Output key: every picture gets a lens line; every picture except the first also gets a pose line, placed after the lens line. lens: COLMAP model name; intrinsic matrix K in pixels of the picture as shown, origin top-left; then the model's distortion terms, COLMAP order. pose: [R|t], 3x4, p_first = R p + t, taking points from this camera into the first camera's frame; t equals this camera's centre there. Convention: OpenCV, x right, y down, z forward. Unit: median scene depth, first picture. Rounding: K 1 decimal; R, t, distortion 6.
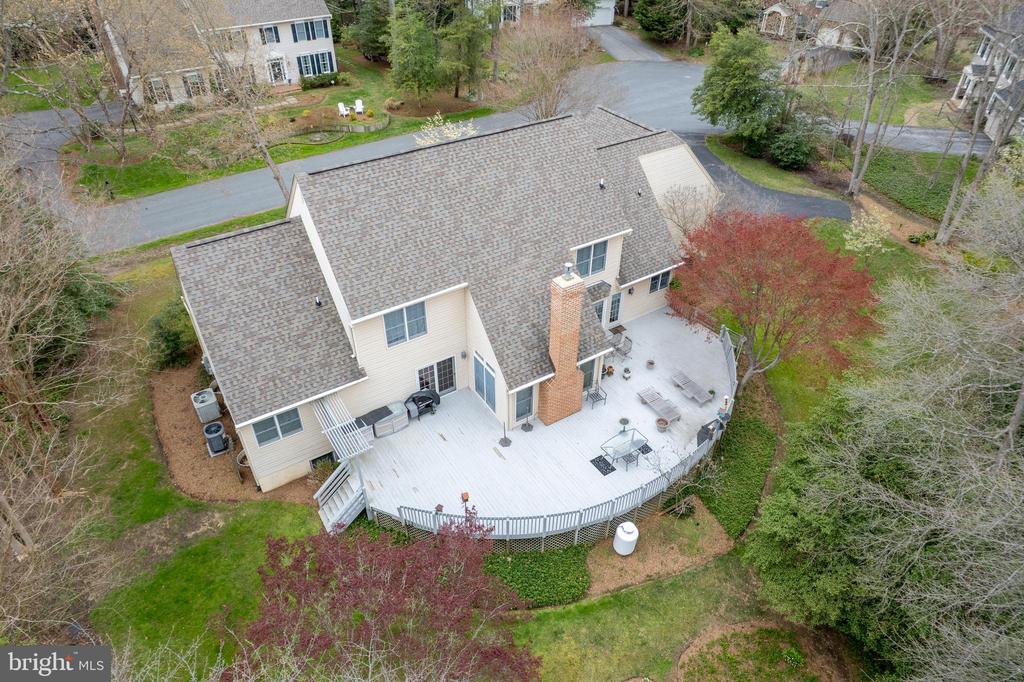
lens RADIAL K [[660.3, 0, 512.0], [0, 660.3, 341.0], [0, 0, 1]] dist [-0.041240, 0.001233]
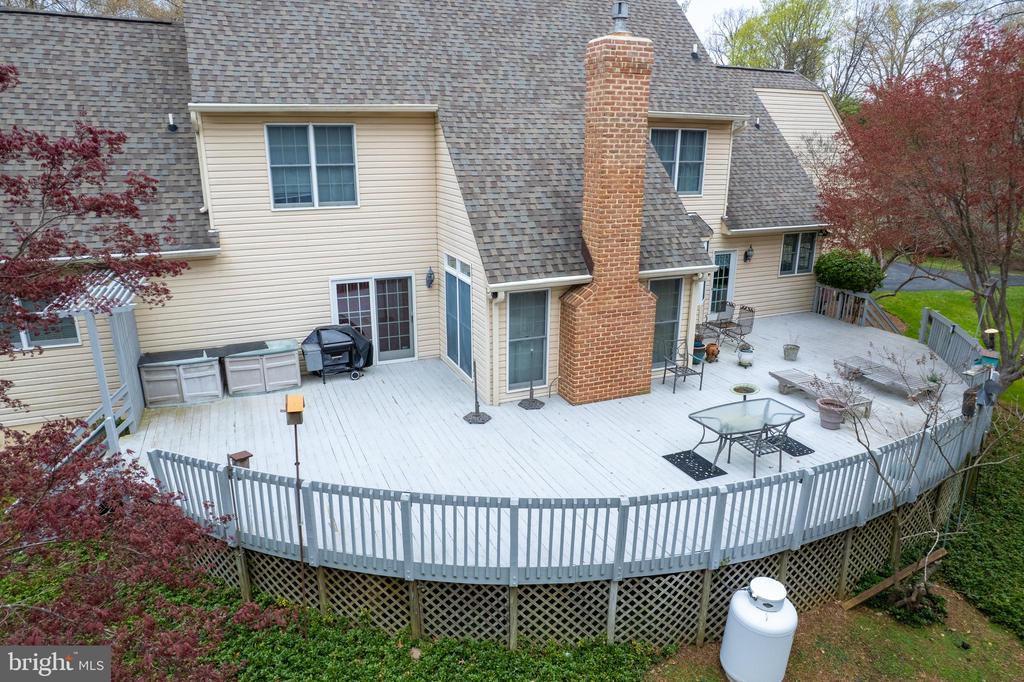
lens RADIAL K [[660.3, 0, 512.0], [0, 660.3, 341.0], [0, 0, 1]] dist [-0.041240, 0.001233]
pose [[0.986219, 0.048547, -0.158161, 0.083260], [-0.102513, 0.929662, -0.353863, 0.261868], [0.129858, 0.365200, 0.921828, 0.553345]]
